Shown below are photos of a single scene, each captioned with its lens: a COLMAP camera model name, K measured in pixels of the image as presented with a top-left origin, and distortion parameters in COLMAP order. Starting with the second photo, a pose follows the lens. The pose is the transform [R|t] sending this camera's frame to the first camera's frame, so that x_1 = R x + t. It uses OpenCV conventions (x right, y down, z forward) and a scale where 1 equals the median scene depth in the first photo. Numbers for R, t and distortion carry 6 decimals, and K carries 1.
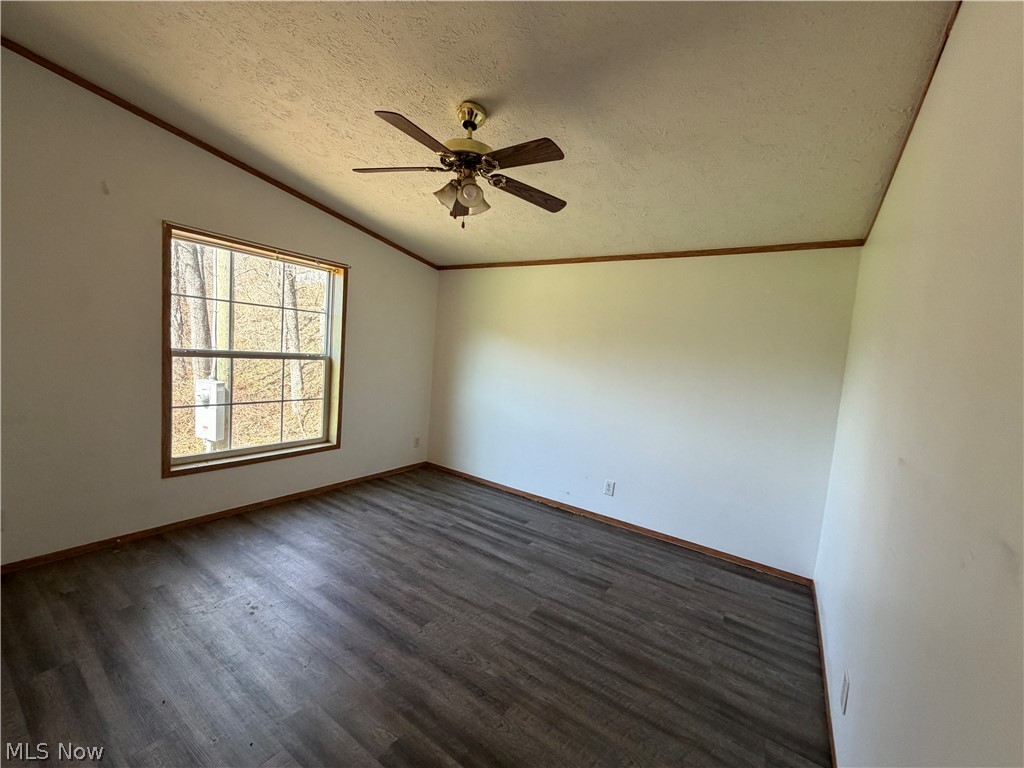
lens RADIAL K [[412.1, 0, 512.0], [0, 412.1, 384.0], [0, 0, 1]] dist [0.003200, 0.000003]
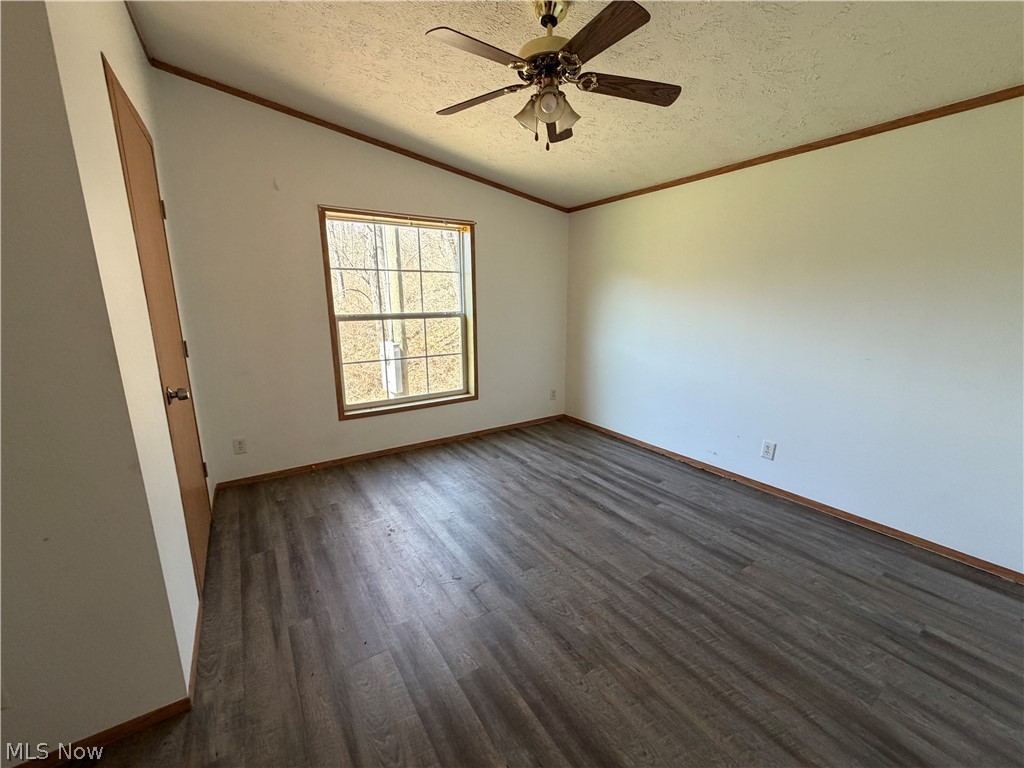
lens RADIAL K [[412.1, 0, 512.0], [0, 412.1, 384.0], [0, 0, 1]] dist [0.003200, 0.000003]
pose [[0.918802, -0.004931, -0.394688, 0.124983], [0.046475, 0.994318, 0.095769, 0.025482], [0.391974, -0.106336, 0.913810, 0.086353]]
